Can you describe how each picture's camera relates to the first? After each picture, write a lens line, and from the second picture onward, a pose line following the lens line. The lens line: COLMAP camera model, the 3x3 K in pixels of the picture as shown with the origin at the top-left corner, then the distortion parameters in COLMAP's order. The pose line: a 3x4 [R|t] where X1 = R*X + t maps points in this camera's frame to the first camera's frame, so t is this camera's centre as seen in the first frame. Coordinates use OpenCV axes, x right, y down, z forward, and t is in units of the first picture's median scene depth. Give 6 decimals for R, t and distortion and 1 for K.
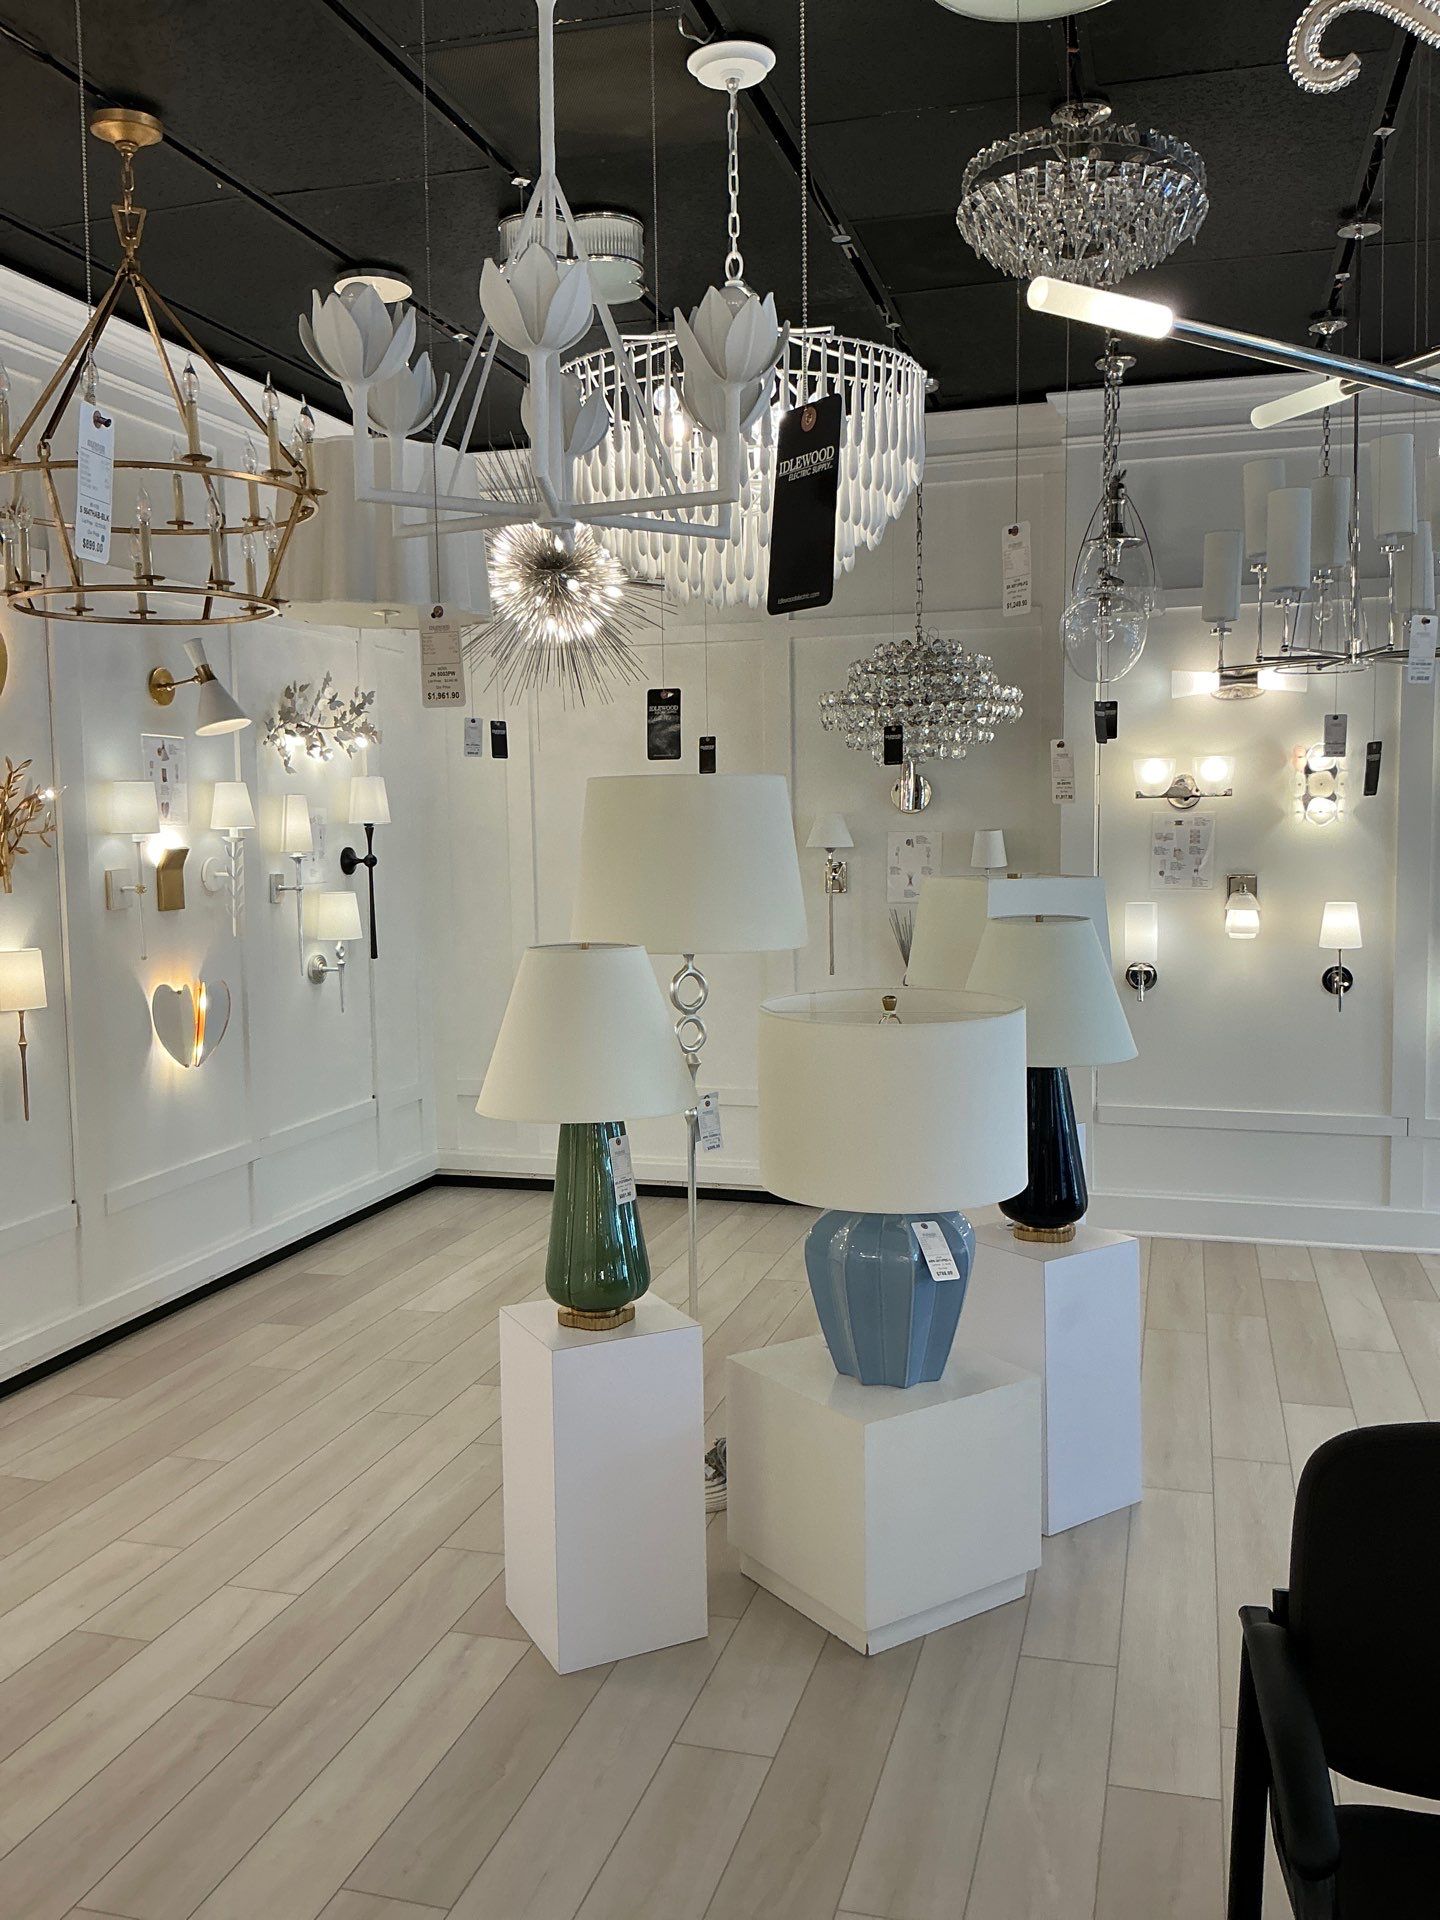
lens RADIAL K [[1591.7, 0, 703.6], [0, 1591.7, 945.4], [0, 0, 1]] dist [0.118642, -0.231177]
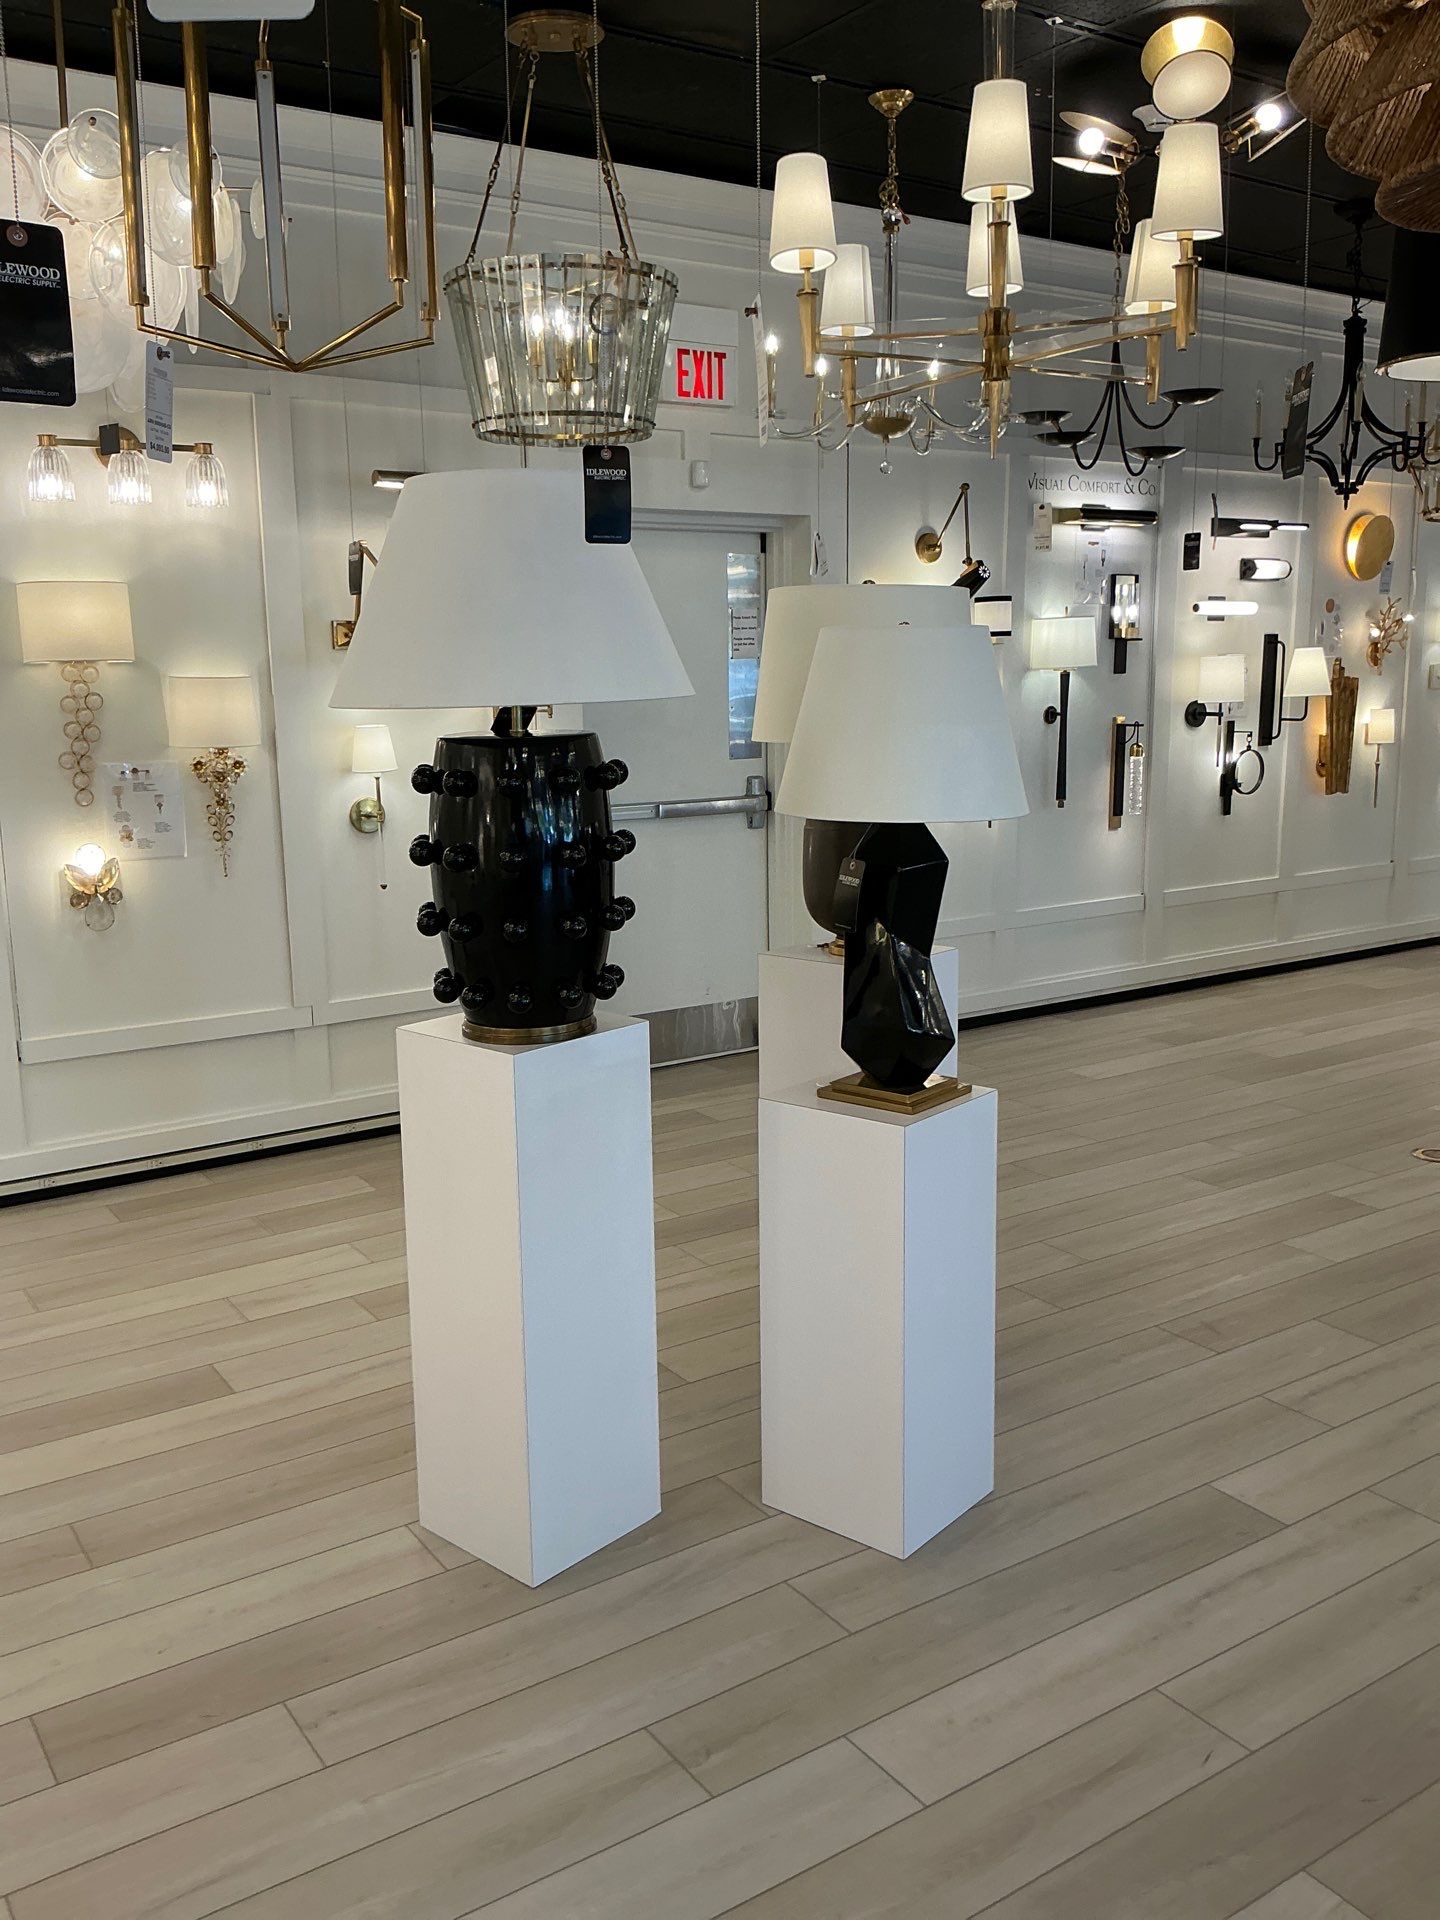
lens RADIAL K [[1591.7, 0, 740.8], [0, 1591.7, 940.7], [0, 0, 1]] dist [0.118642, -0.231177]
pose [[0.760328, 0.111117, -0.639964, 0.157358], [-0.044481, 0.991853, 0.119369, 0.060971], [0.648014, -0.062294, 0.759076, -0.647123]]
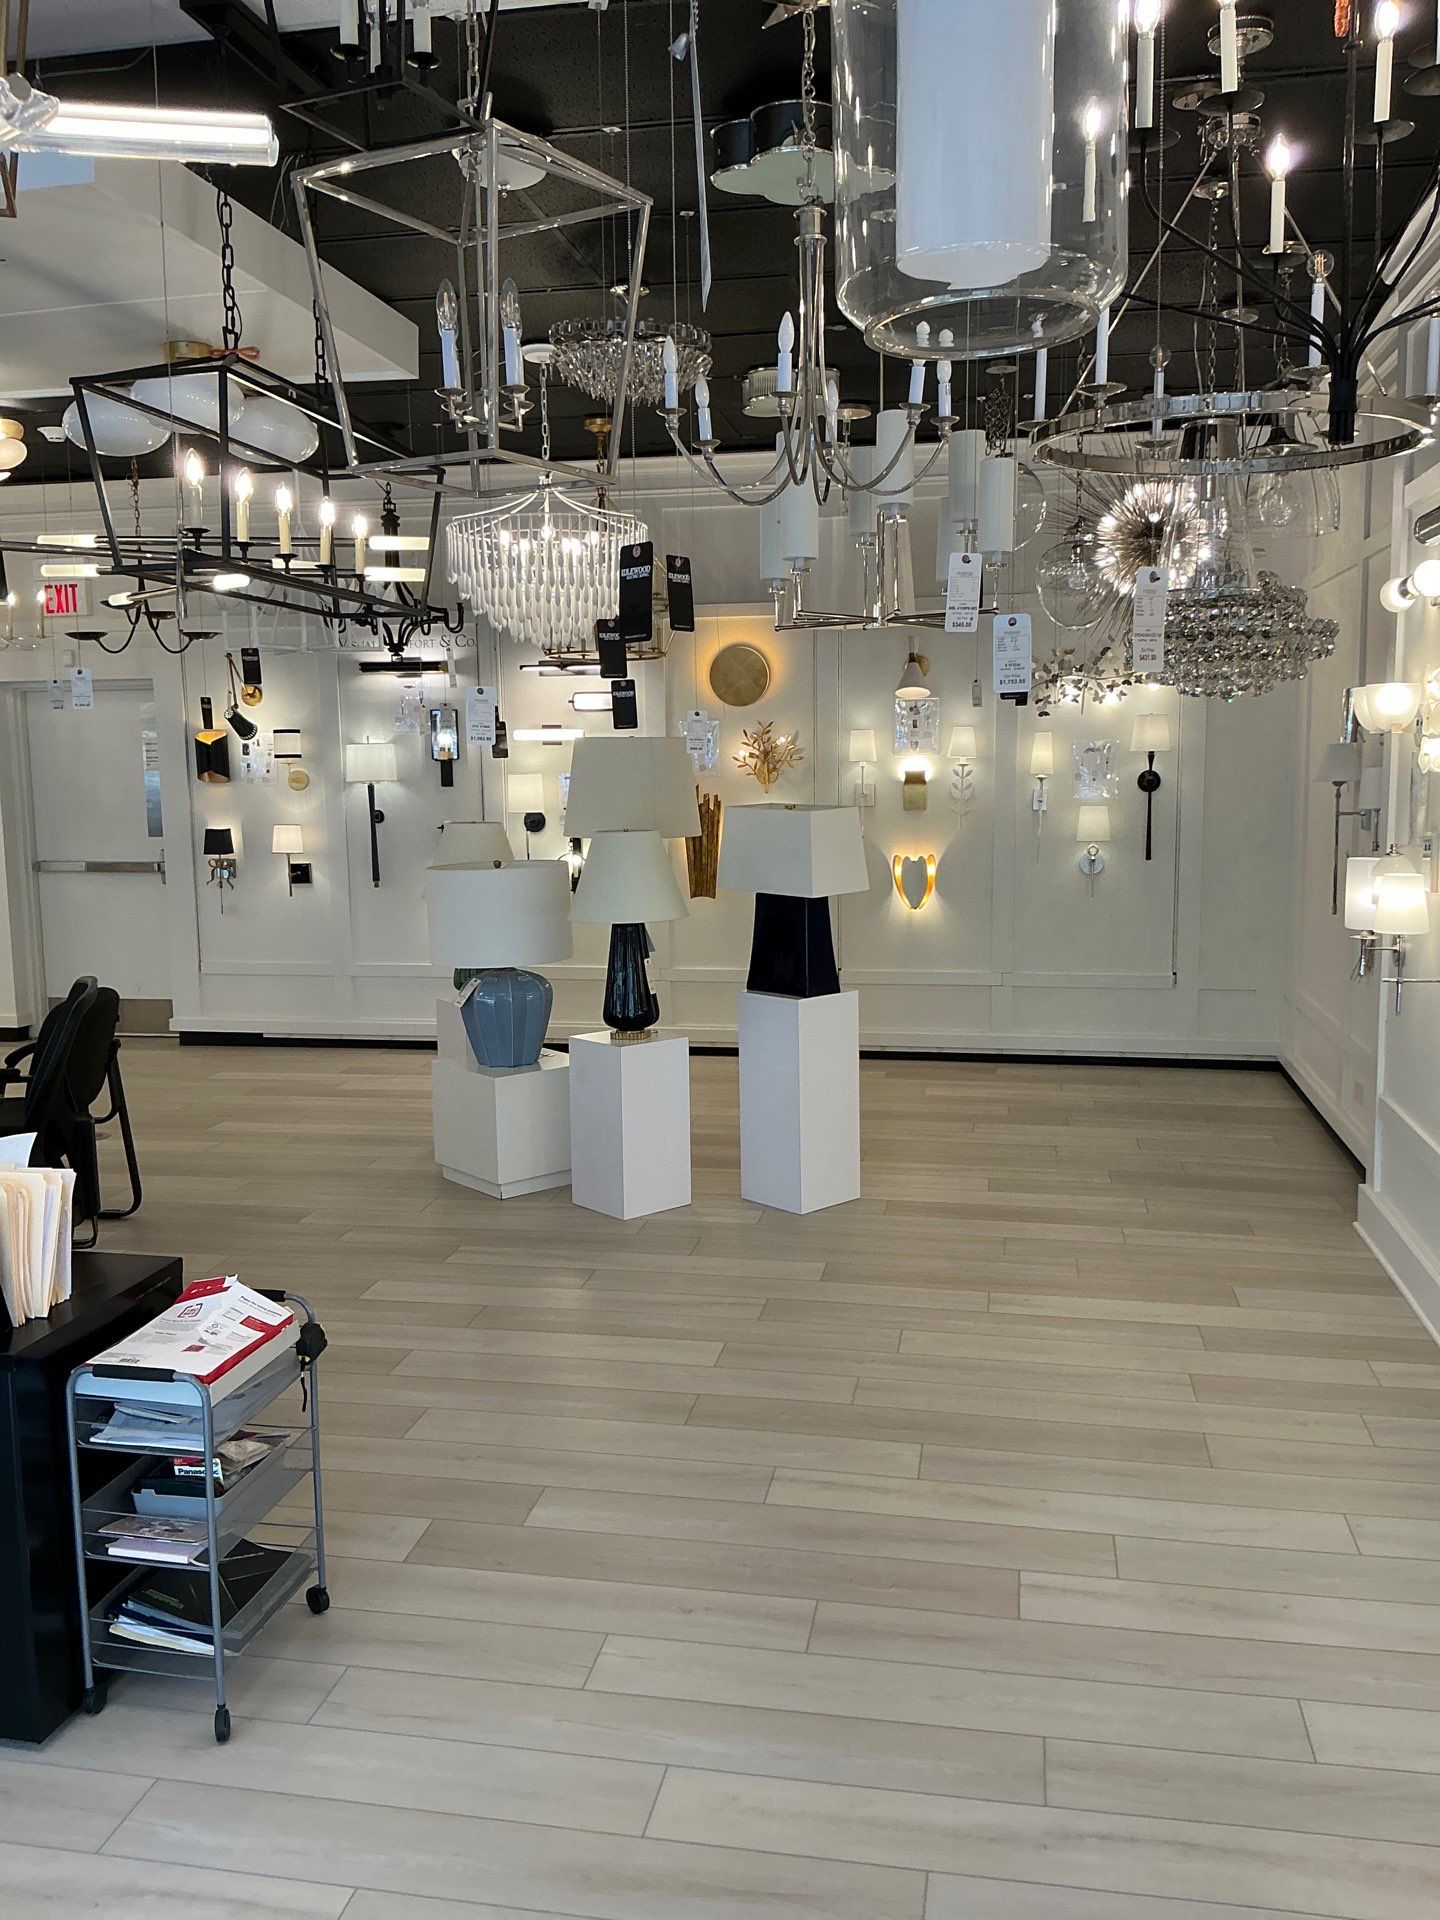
lens RADIAL K [[1591.7, 0, 716.9], [0, 1591.7, 955.0], [0, 0, 1]] dist [0.118642, -0.231177]
pose [[0.096254, 0.136676, -0.985928, 1.166697], [-0.065714, 0.989239, 0.130720, -0.069595], [0.993185, 0.052207, 0.104200, 0.621304]]
